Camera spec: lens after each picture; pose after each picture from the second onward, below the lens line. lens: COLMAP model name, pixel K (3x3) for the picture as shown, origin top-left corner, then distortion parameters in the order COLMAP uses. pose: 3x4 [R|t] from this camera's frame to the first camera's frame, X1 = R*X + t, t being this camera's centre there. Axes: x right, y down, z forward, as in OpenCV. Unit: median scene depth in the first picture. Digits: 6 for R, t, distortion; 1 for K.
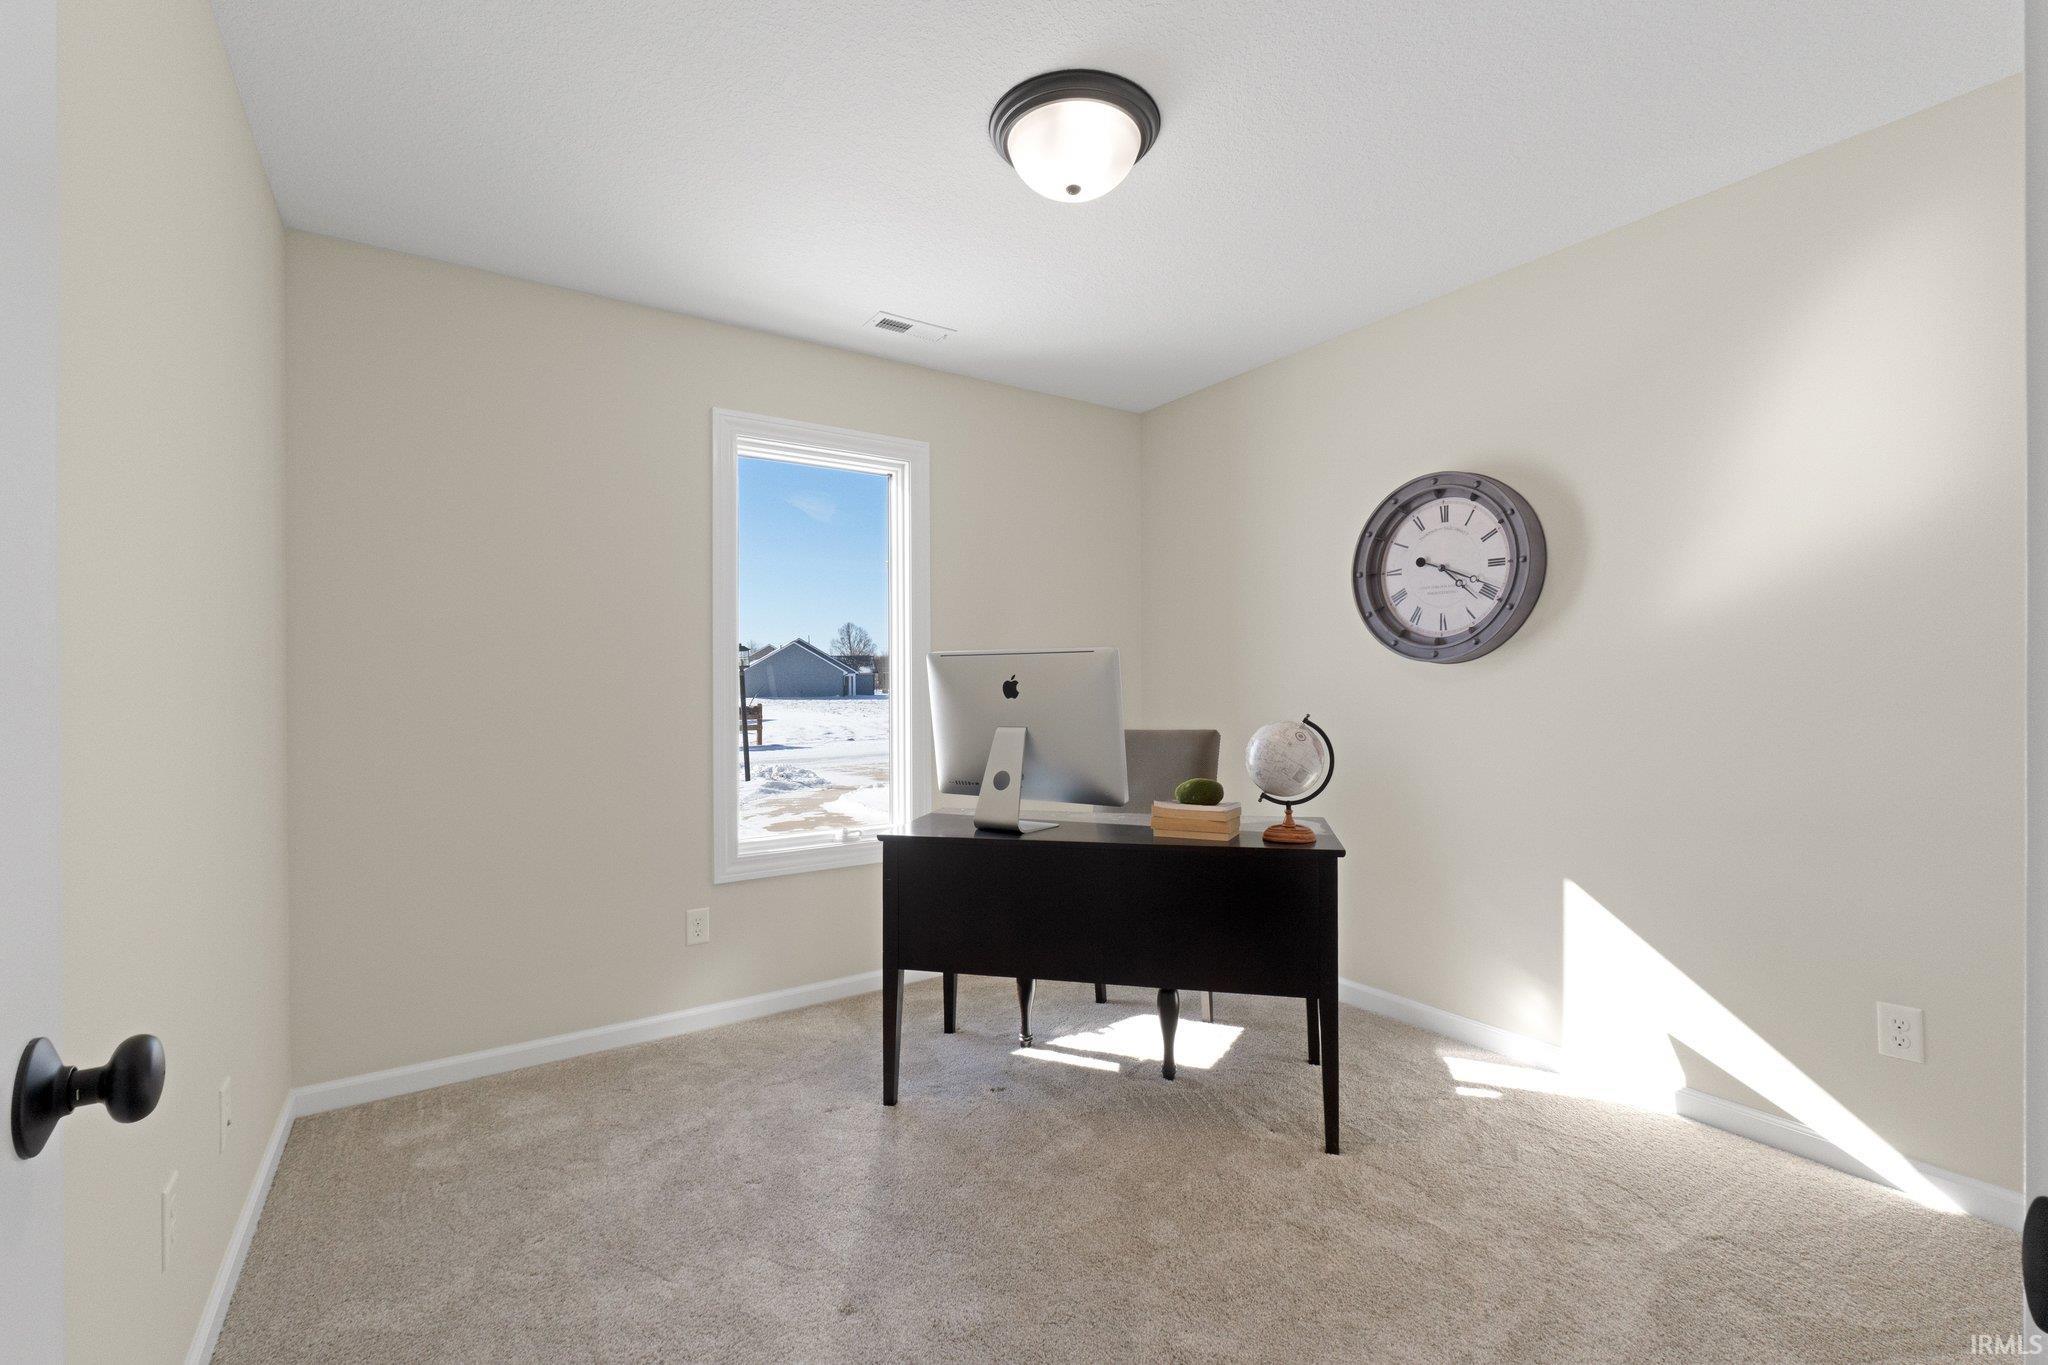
lens RADIAL K [[878.9, 0, 1026.5], [0, 878.9, 682.3], [0, 0, 1]] dist [-0.000332, -0.000162]
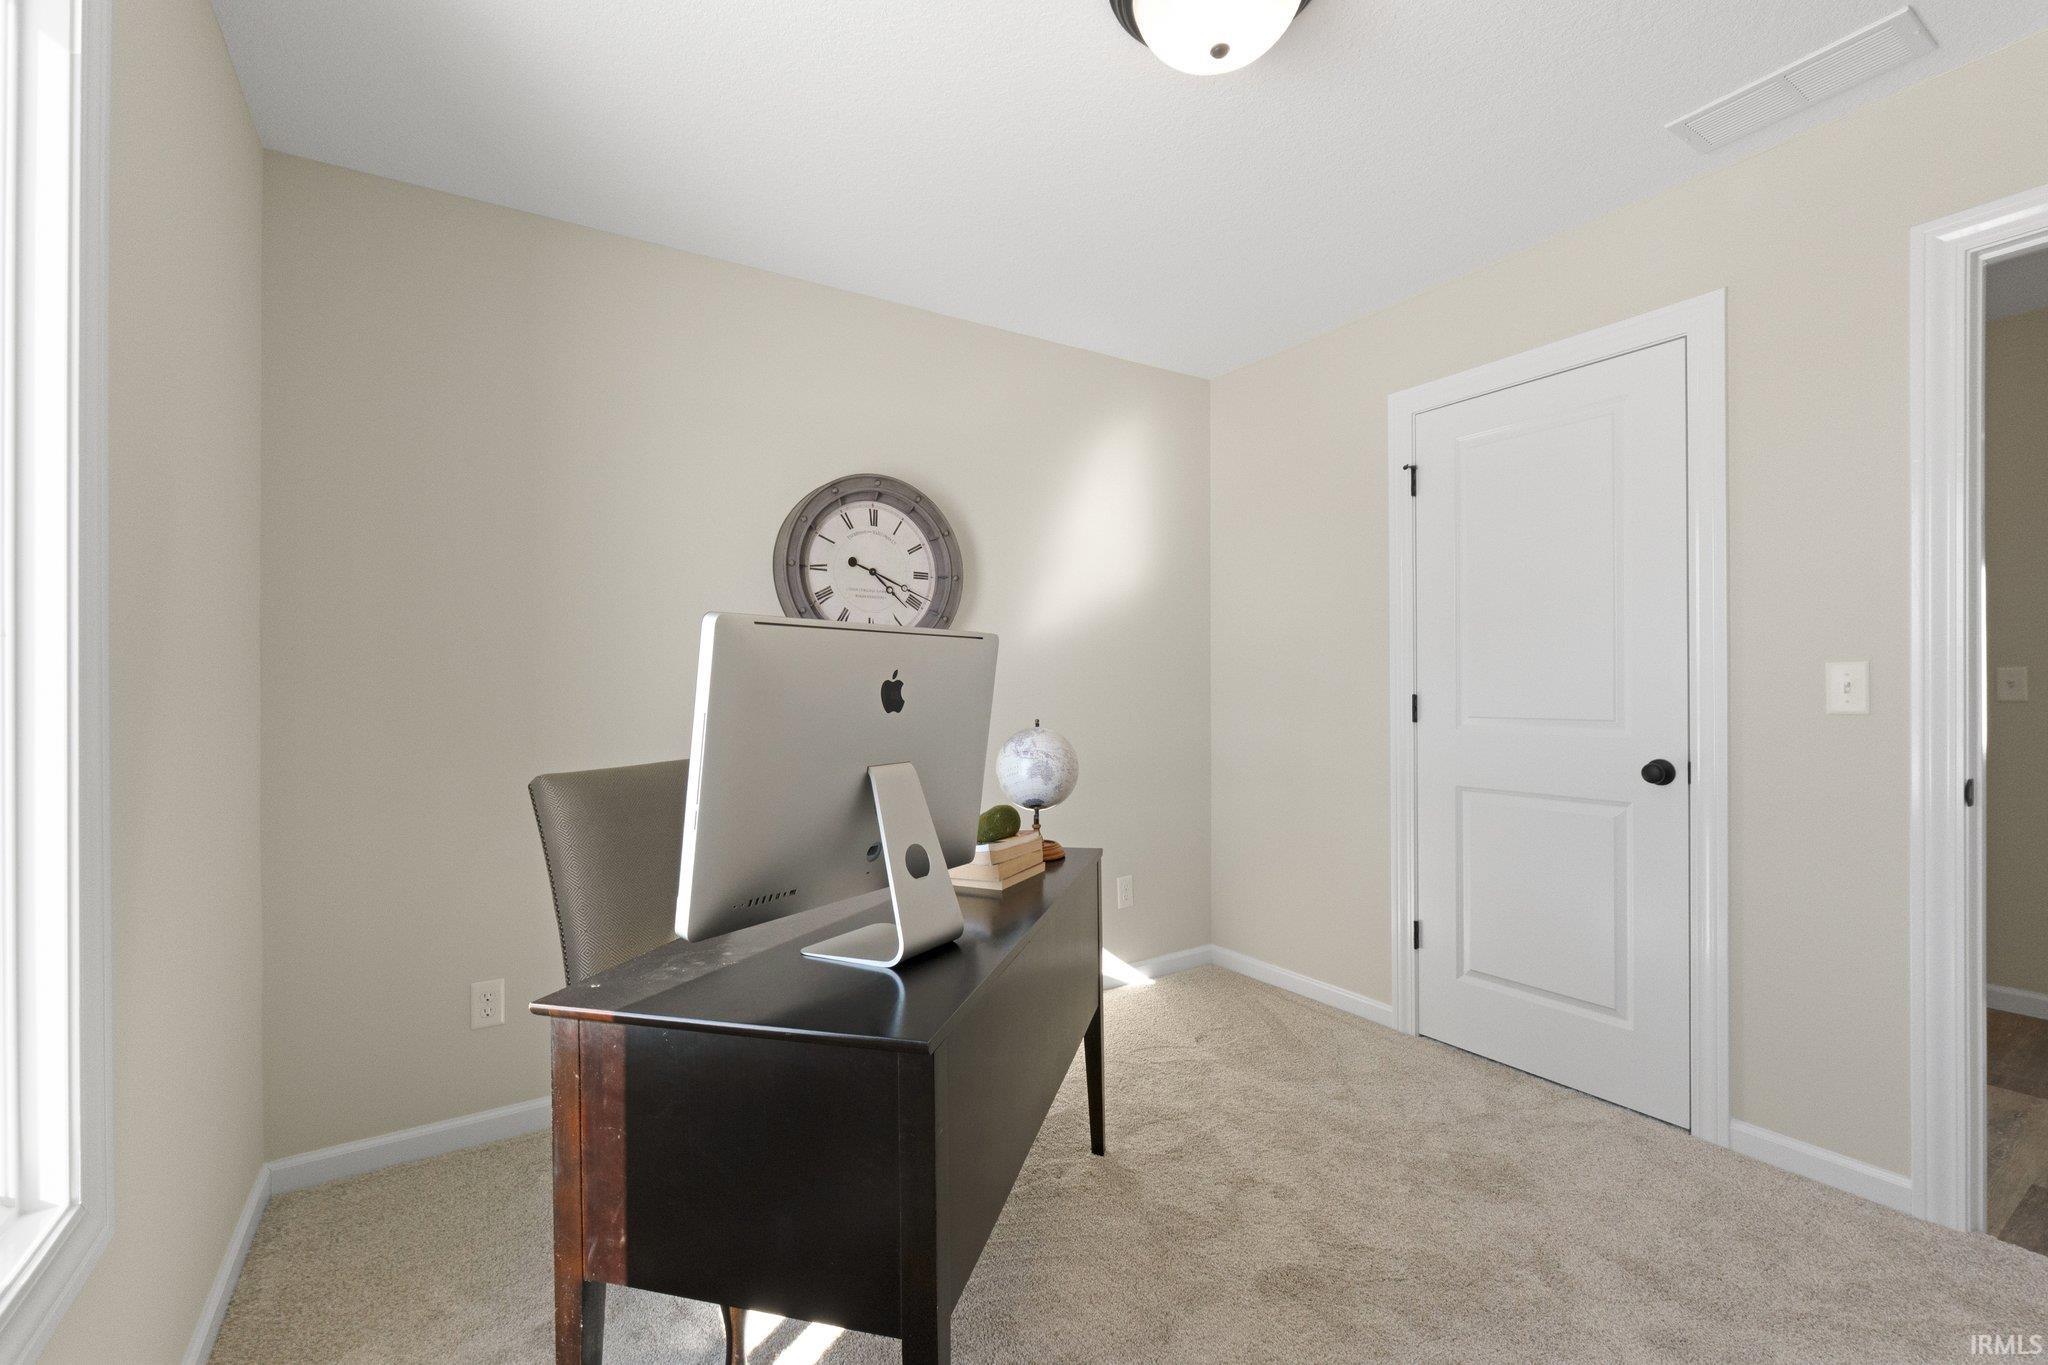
lens RADIAL K [[878.9, 0, 1024.9], [0, 878.9, 686.8], [0, 0, 1]] dist [-0.000332, -0.000162]
pose [[0.031489, 0.004899, 0.999492, -0.513016], [0.005595, 0.999971, -0.005077, 0.005038], [-0.999488, 0.005752, 0.031461, 0.808152]]
